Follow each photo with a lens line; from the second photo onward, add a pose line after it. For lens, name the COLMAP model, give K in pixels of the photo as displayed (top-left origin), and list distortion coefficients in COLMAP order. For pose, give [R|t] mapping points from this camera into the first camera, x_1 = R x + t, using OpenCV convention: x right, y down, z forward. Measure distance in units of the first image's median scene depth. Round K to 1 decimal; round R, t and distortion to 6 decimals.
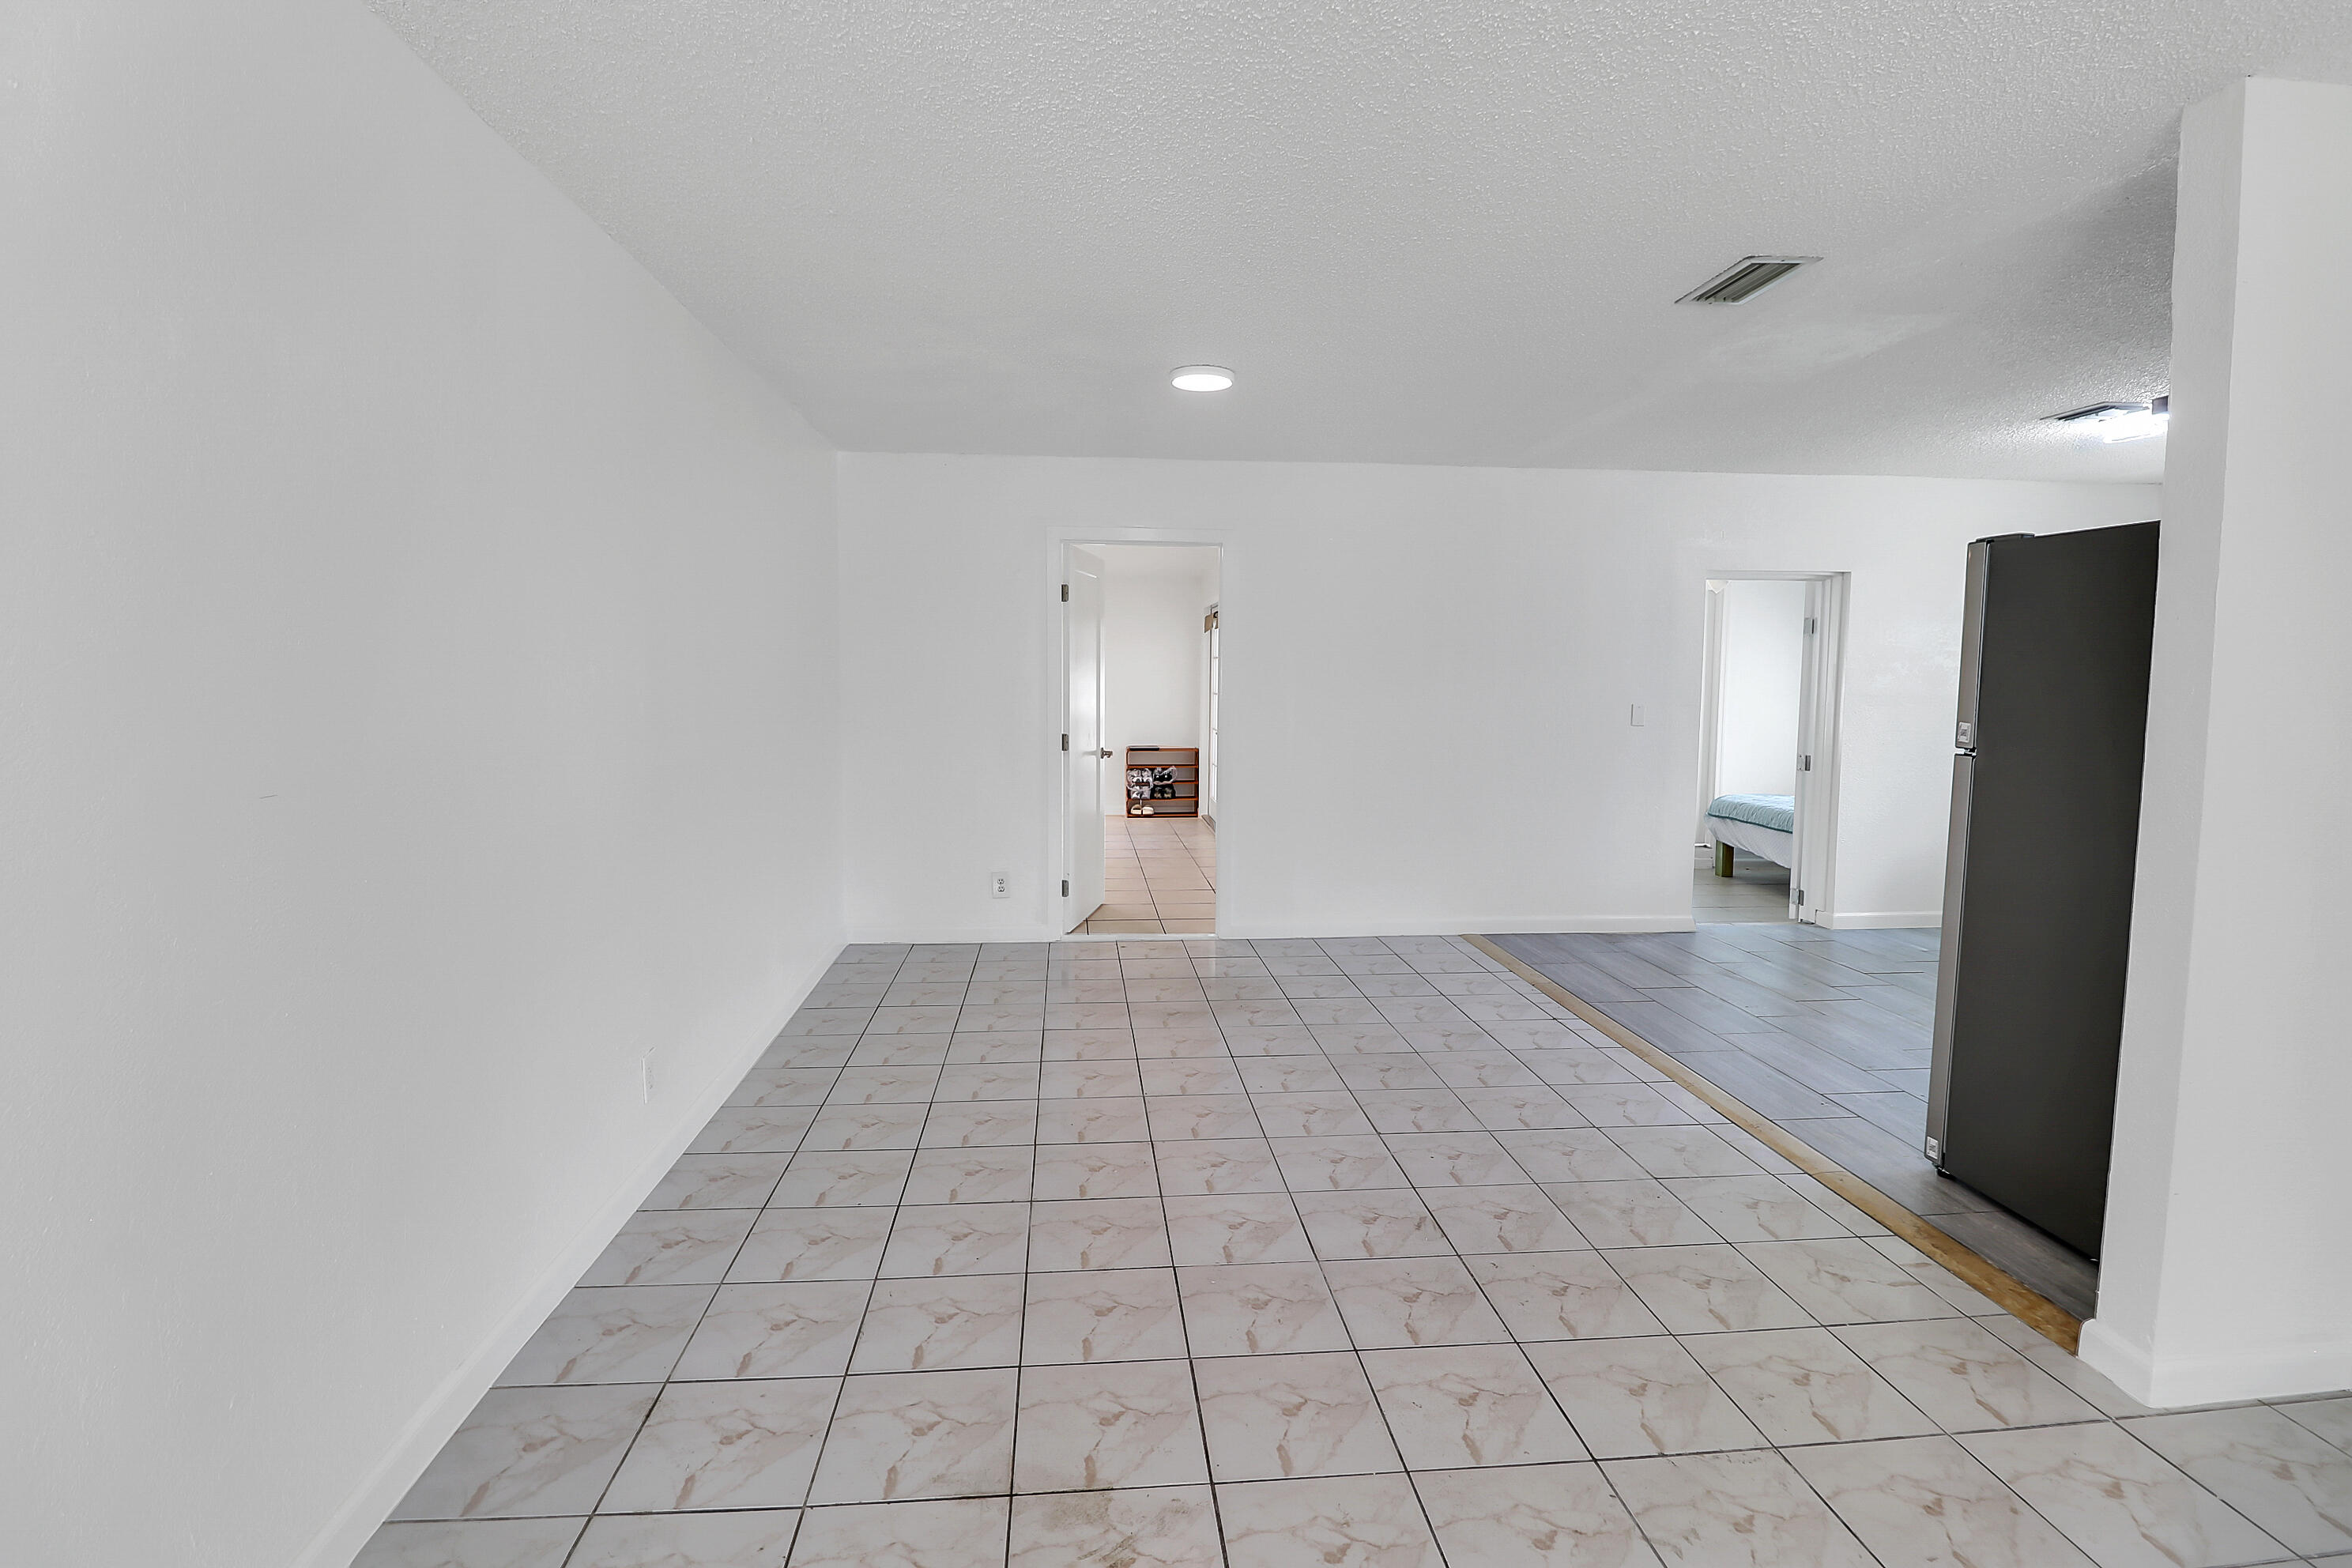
lens RADIAL K [[1092.6, 0, 1167.8], [0, 1092.6, 747.3], [0, 0, 1]] dist [-0.001611, -0.000584]
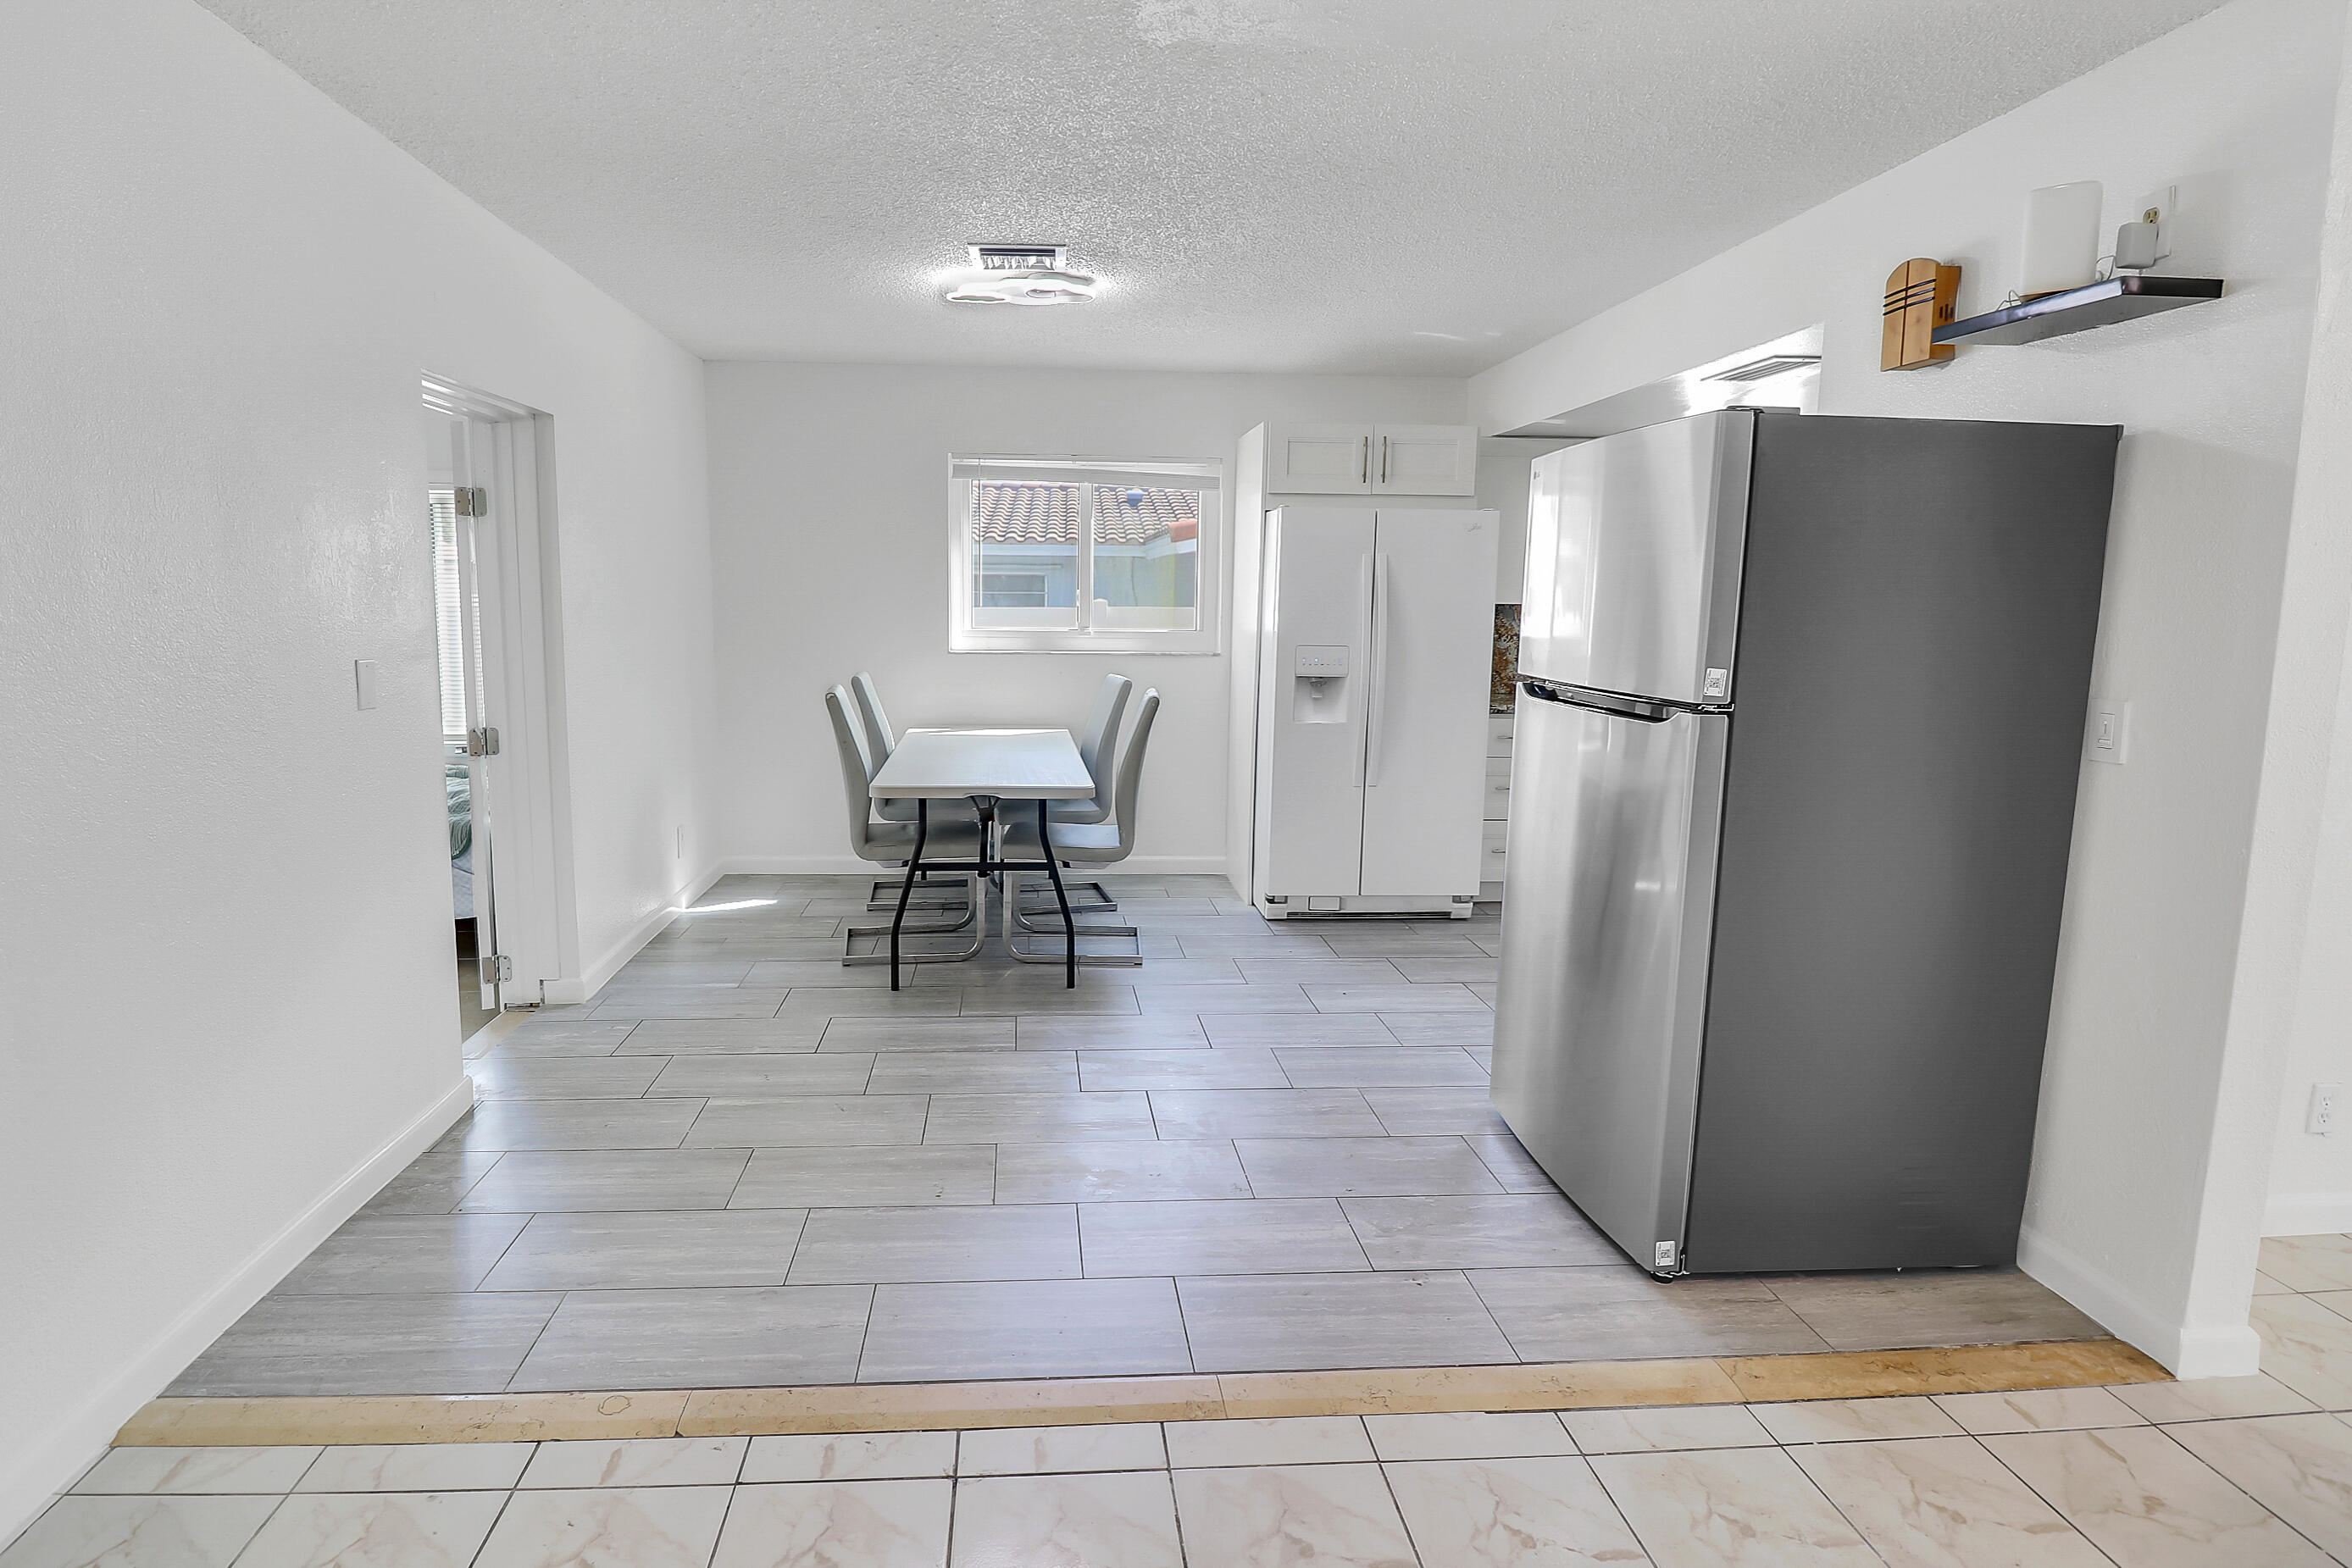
lens RADIAL K [[1167.9, 0, 1171.1], [0, 1167.9, 750.5], [0, 0, 1]] dist [-0.018682, -0.000614]
pose [[0.025767, -0.141775, 0.989564, -0.009055], [0.059912, 0.988332, 0.140038, -0.030249], [-0.997871, 0.055678, 0.033960, 0.413769]]
